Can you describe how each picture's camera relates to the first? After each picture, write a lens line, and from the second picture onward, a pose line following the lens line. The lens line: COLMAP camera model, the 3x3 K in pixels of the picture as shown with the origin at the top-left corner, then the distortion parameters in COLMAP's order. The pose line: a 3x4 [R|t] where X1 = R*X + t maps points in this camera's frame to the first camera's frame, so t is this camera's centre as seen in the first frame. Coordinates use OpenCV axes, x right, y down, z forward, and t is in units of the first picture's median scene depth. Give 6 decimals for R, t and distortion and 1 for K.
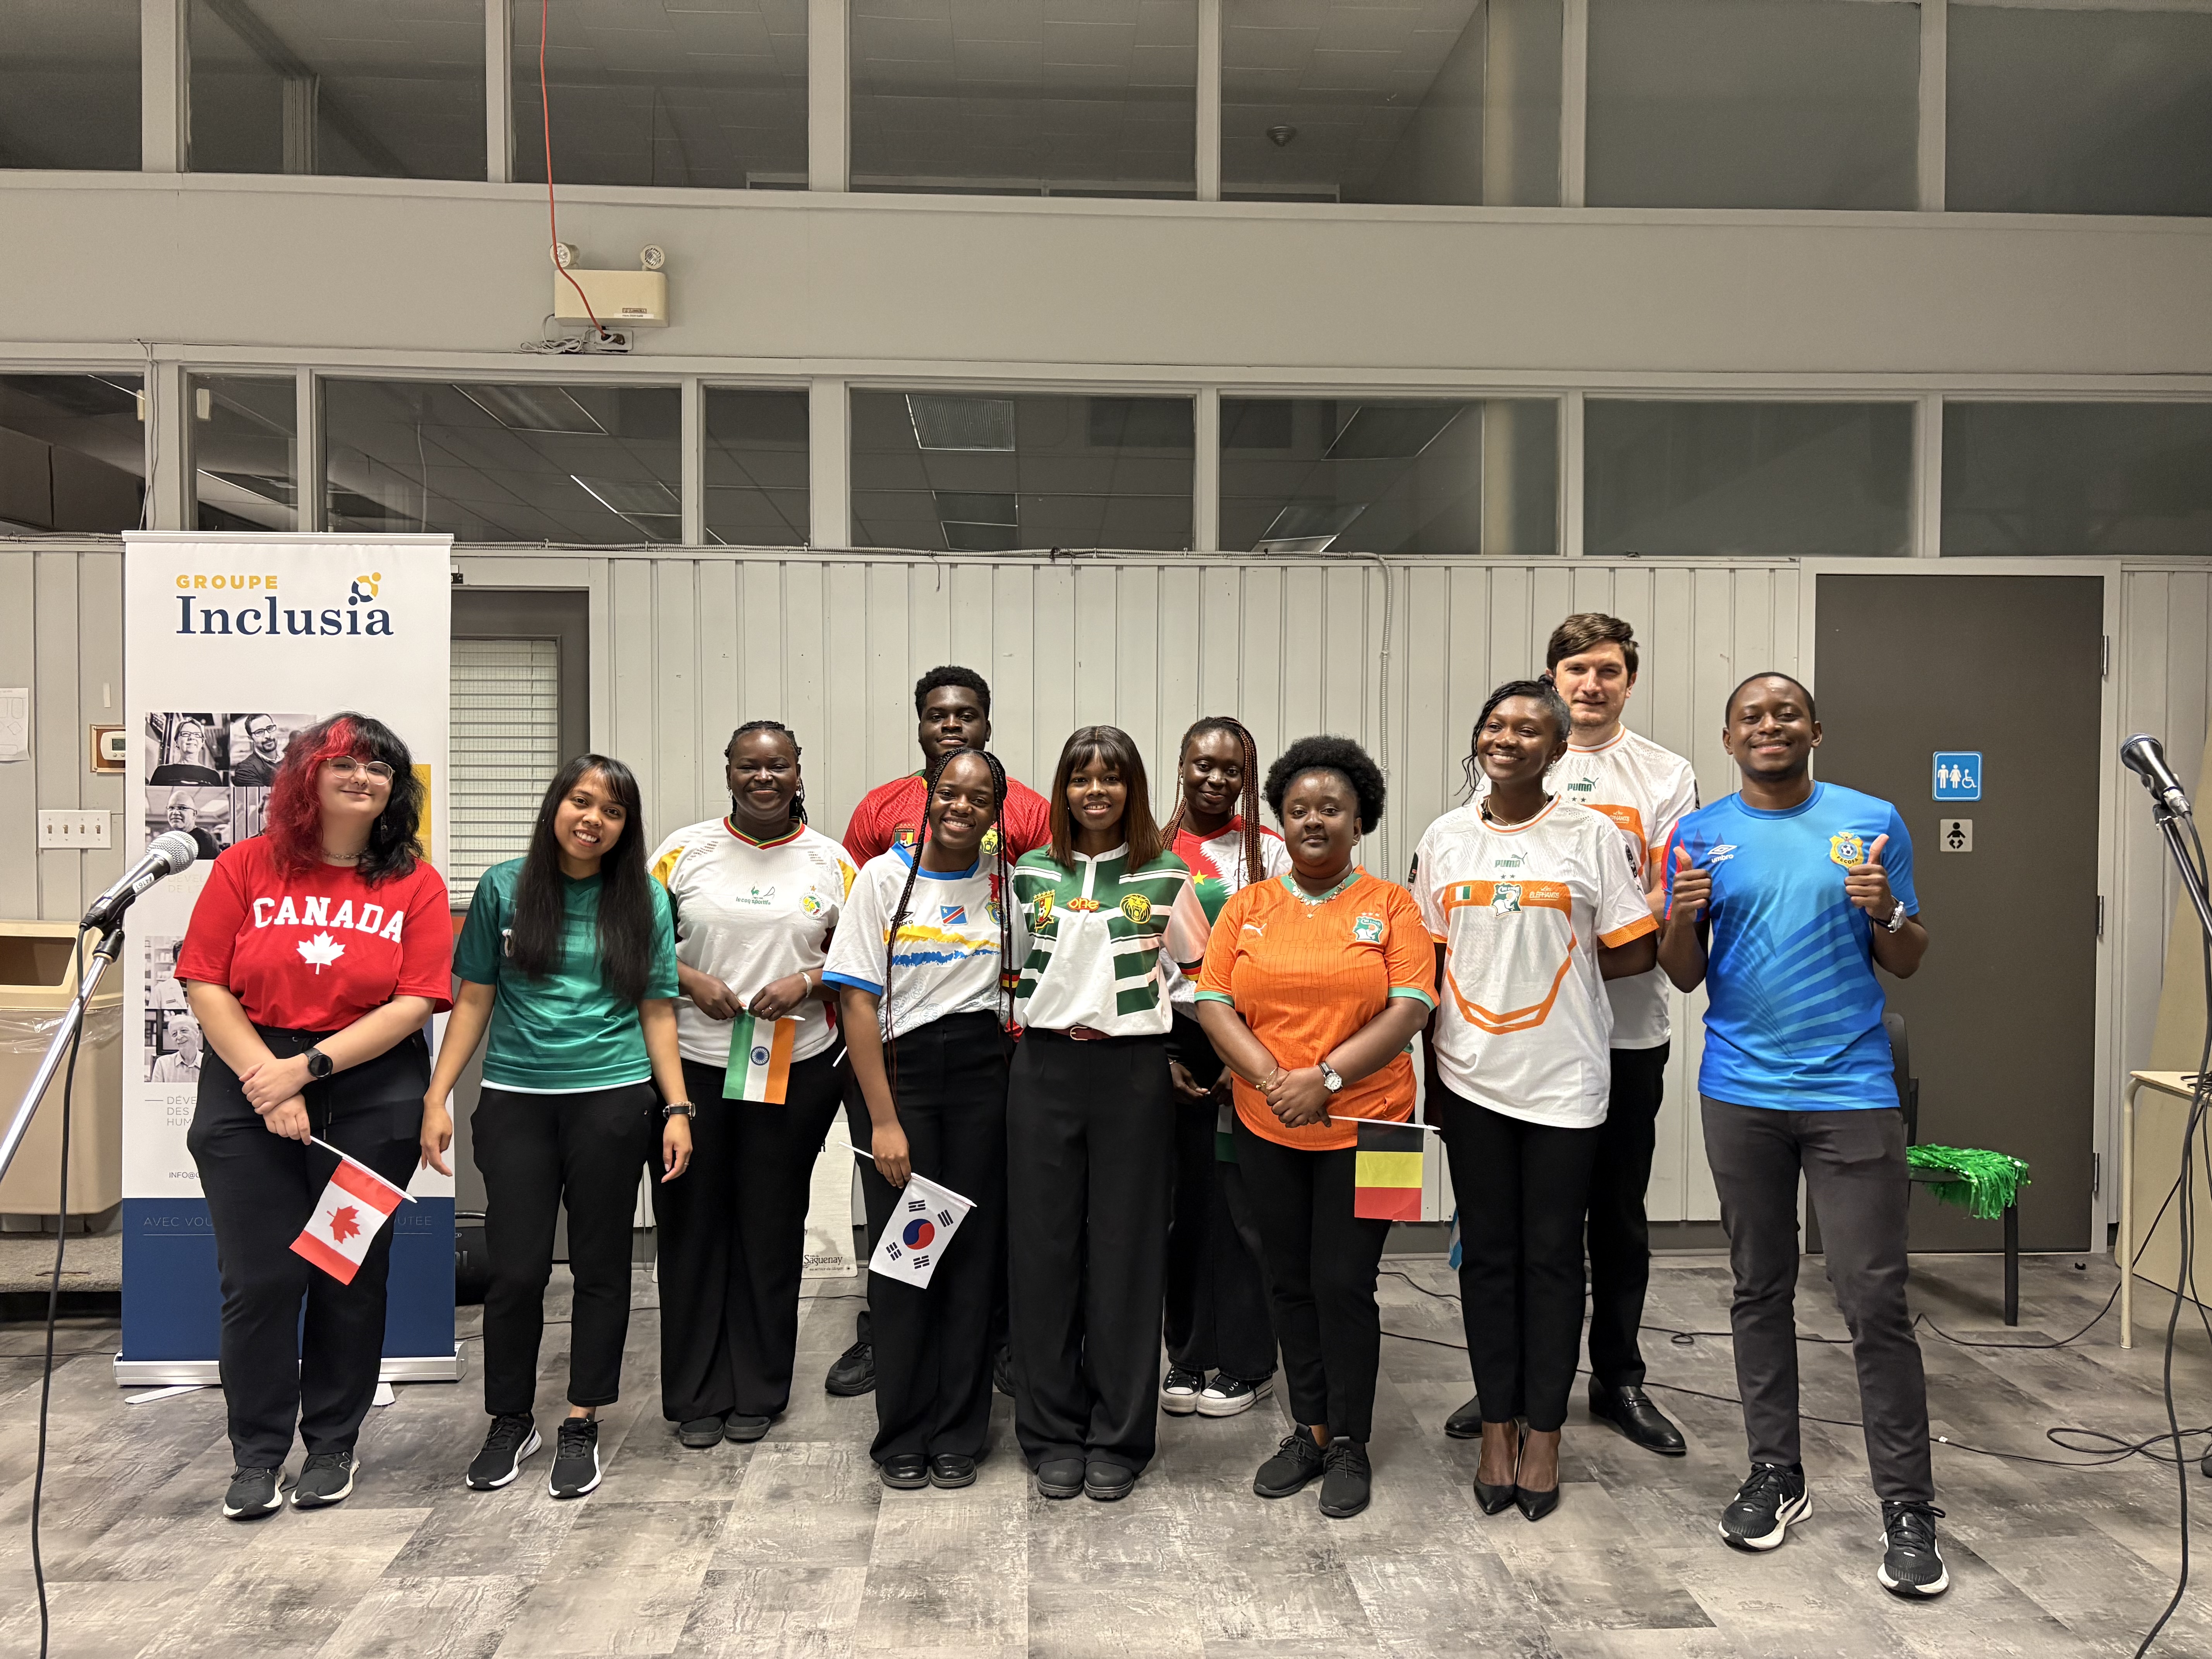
lens RADIAL K [[1705.1, 0, 1102.9], [0, 1705.1, 839.7], [0, 0, 1]] dist [0.036640, -0.023821]
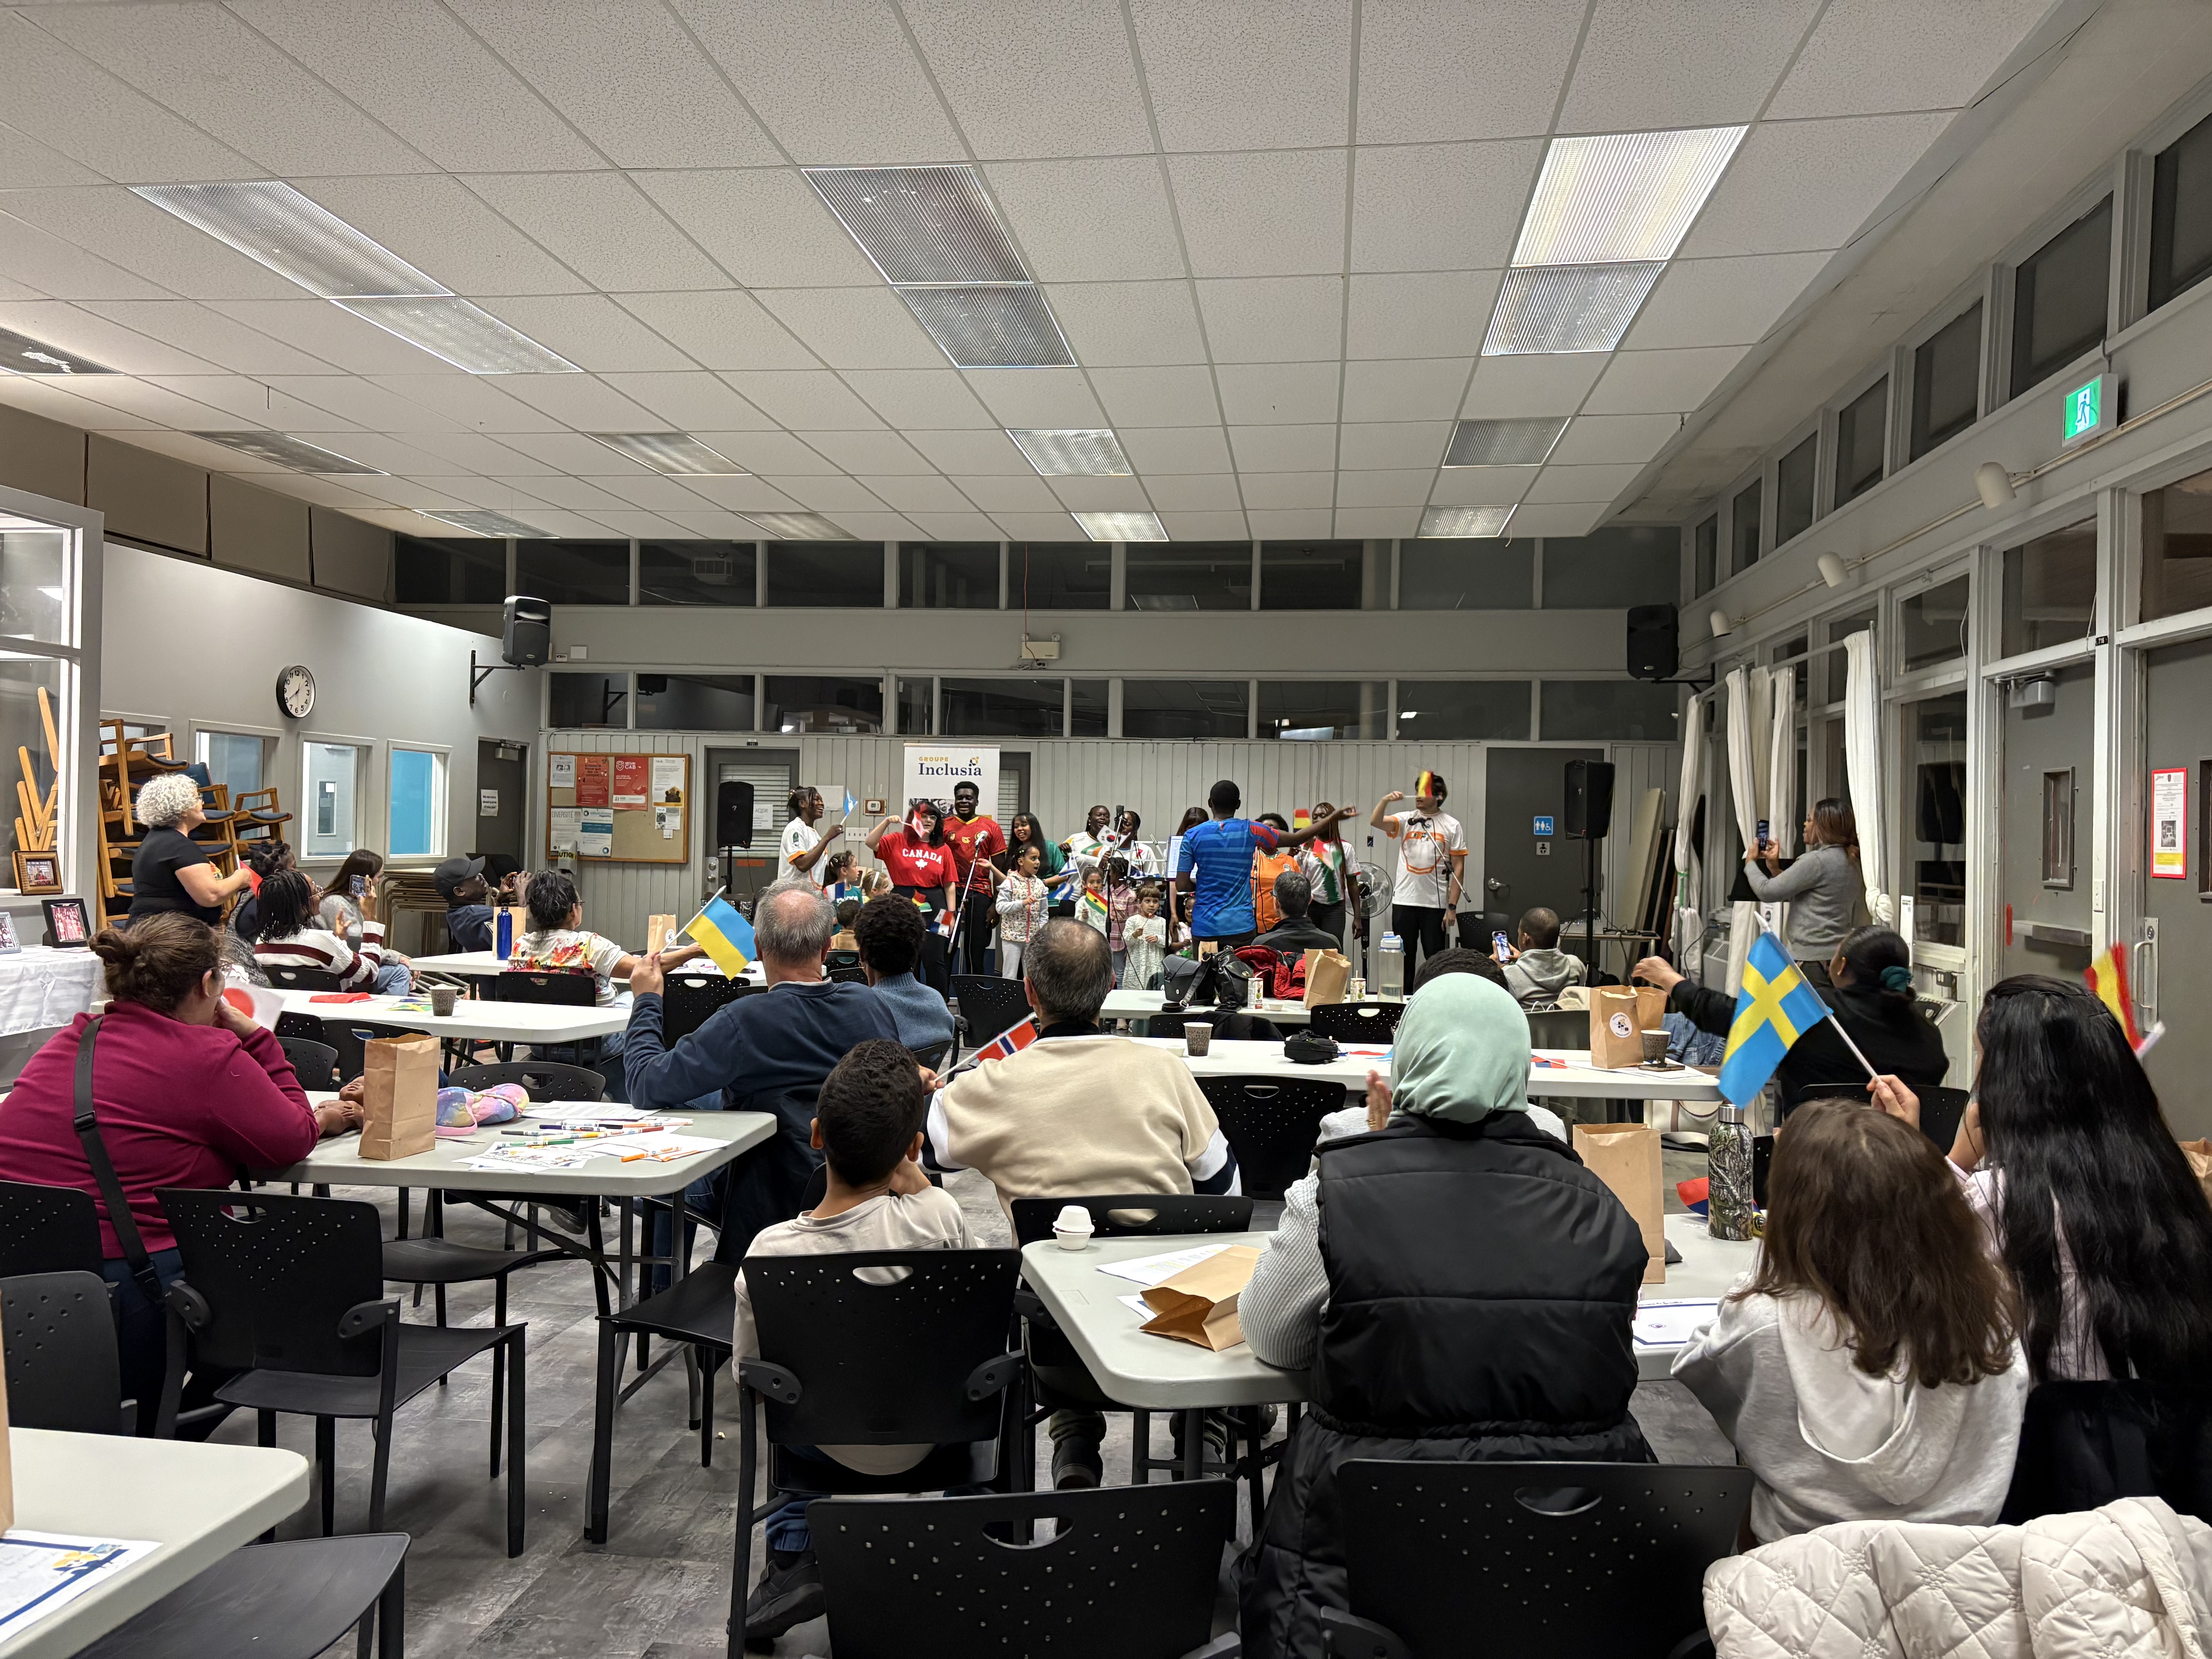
lens RADIAL K [[1694.9, 0, 1098.3], [0, 1694.9, 824.1], [0, 0, 1]] dist [0.086937, -0.116138]
pose [[0.982660, 0.014154, -0.184874, 0.321991], [-0.019458, 0.999449, -0.026908, 0.044059], [0.184391, 0.030038, 0.982394, -1.692518]]
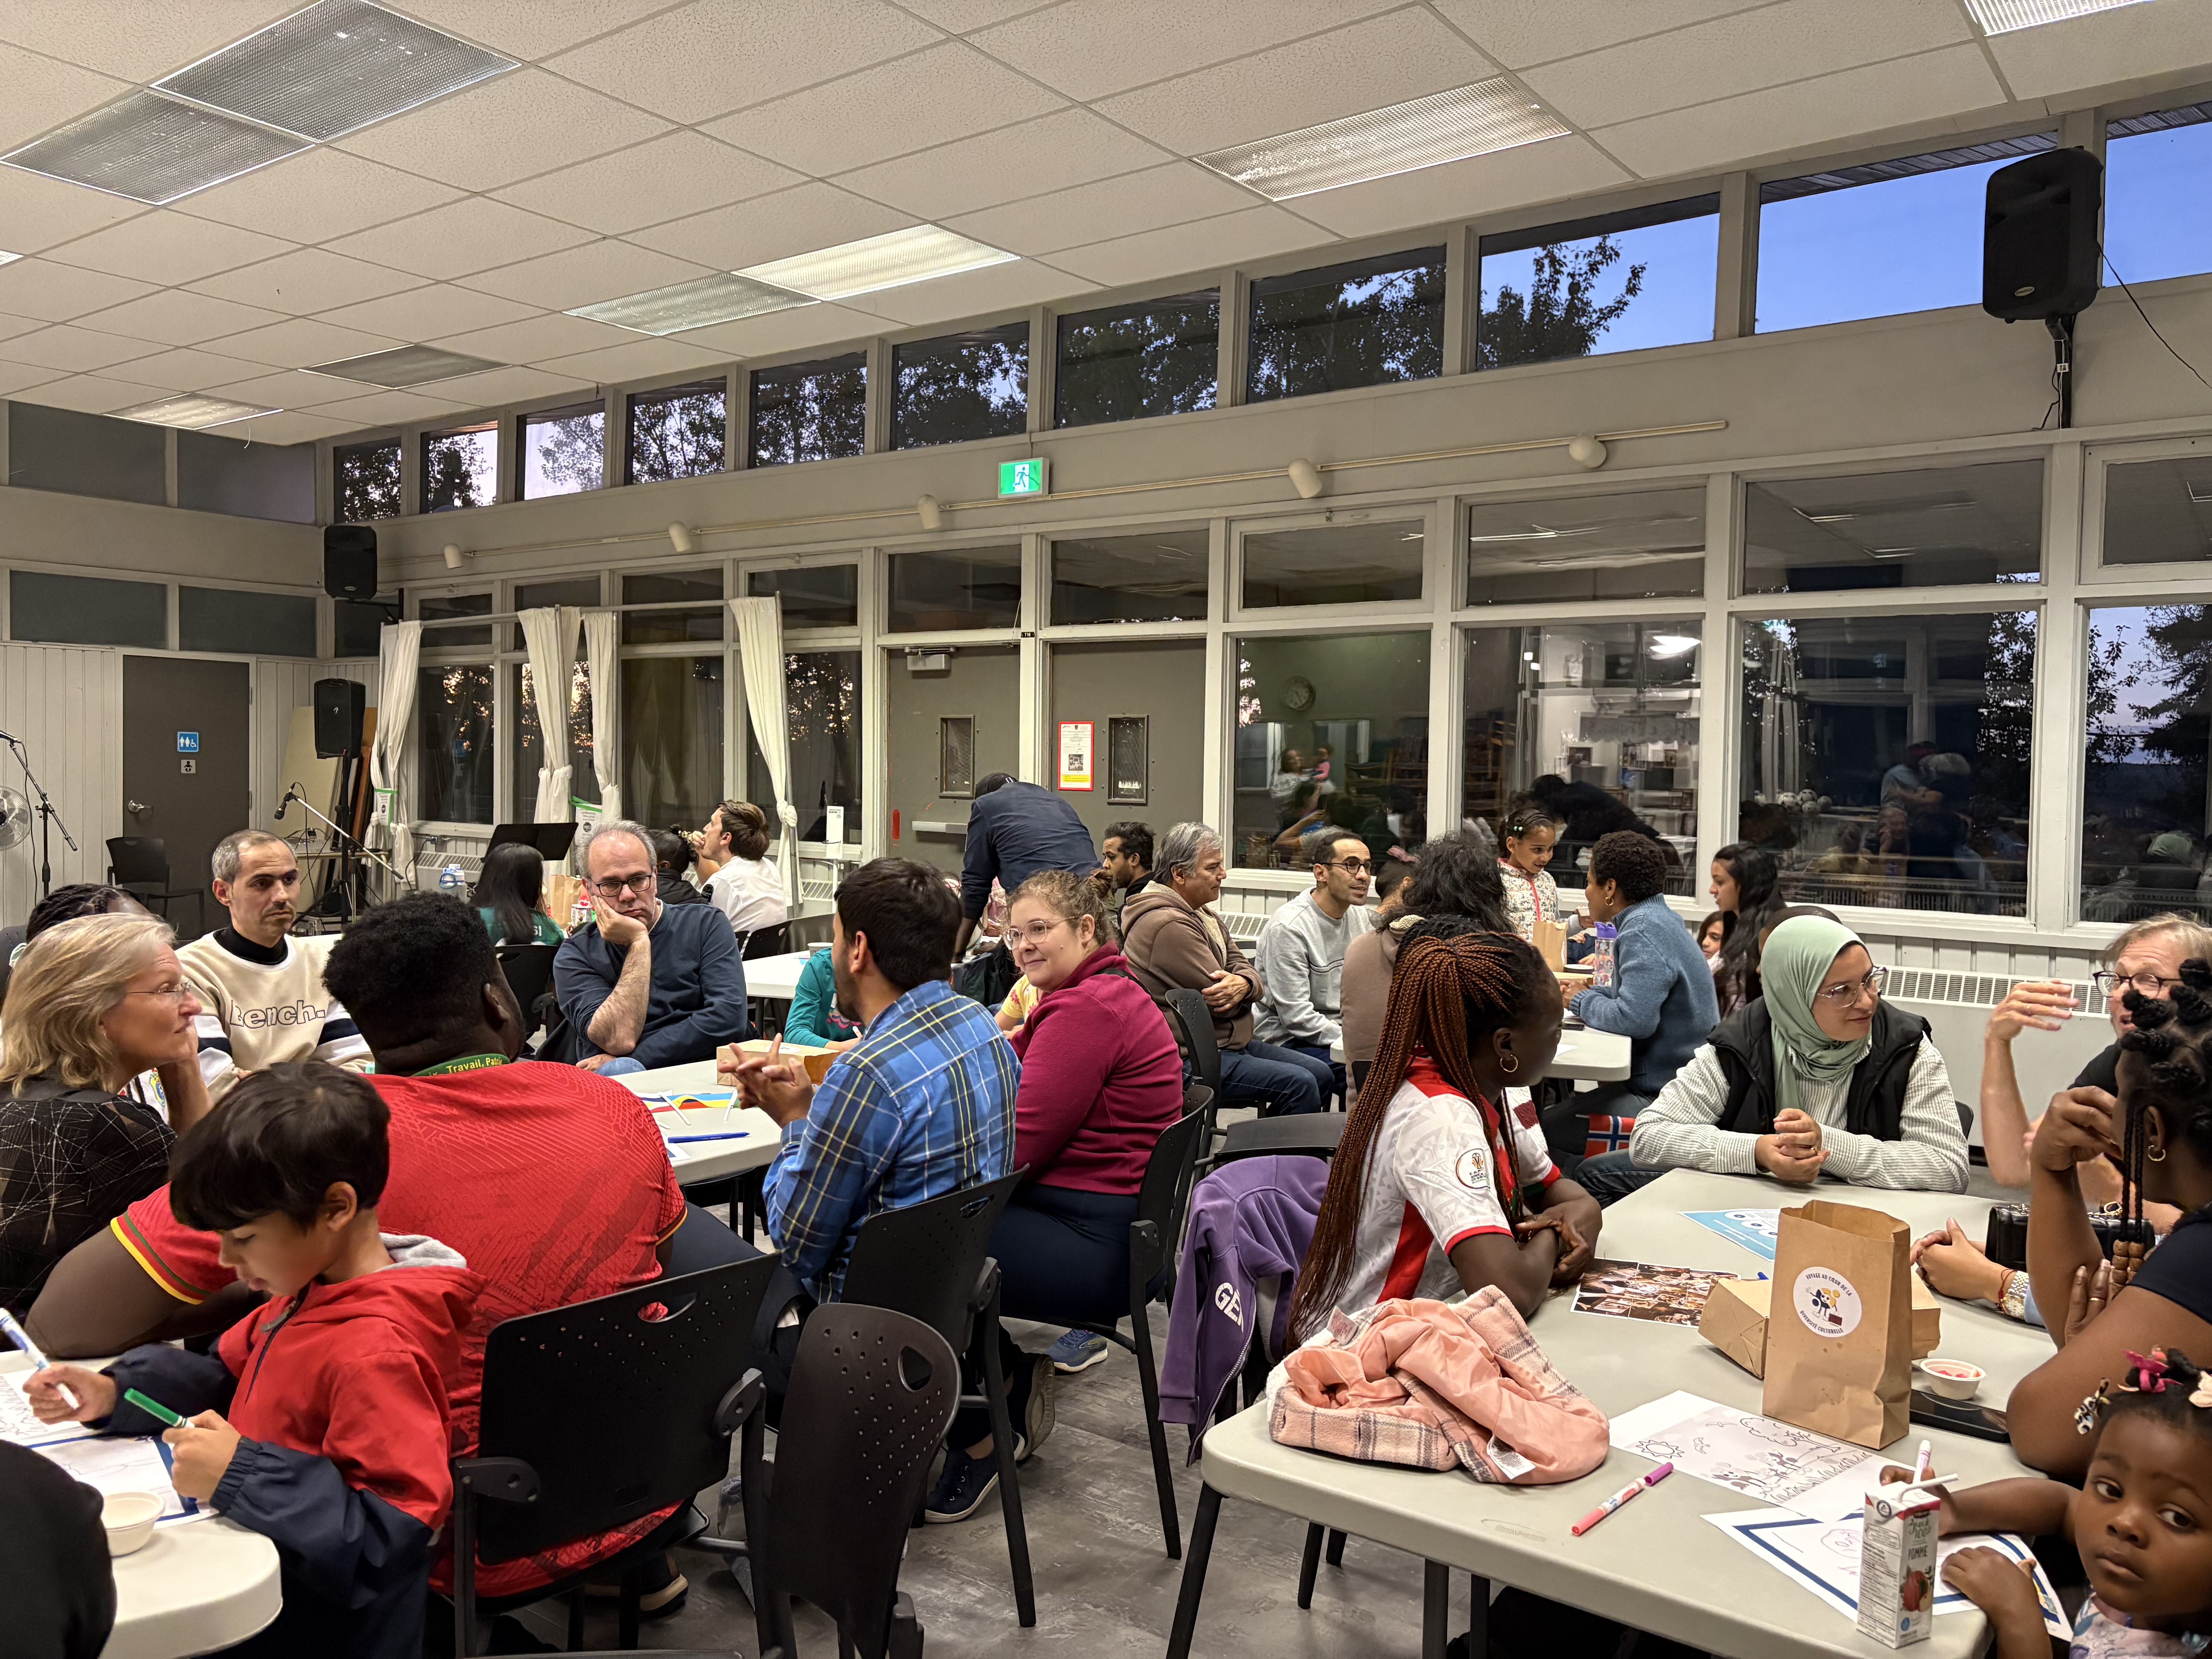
lens RADIAL K [[1689.0, 0, 1181.8], [0, 1689.0, 869.4], [0, 0, 1]] dist [0.043788, -0.084340]
pose [[0.620796, -0.028615, 0.783449, -0.527233], [-0.001804, 0.999279, 0.037927, 0.050510], [-0.783970, -0.024958, 0.620297, -1.631311]]
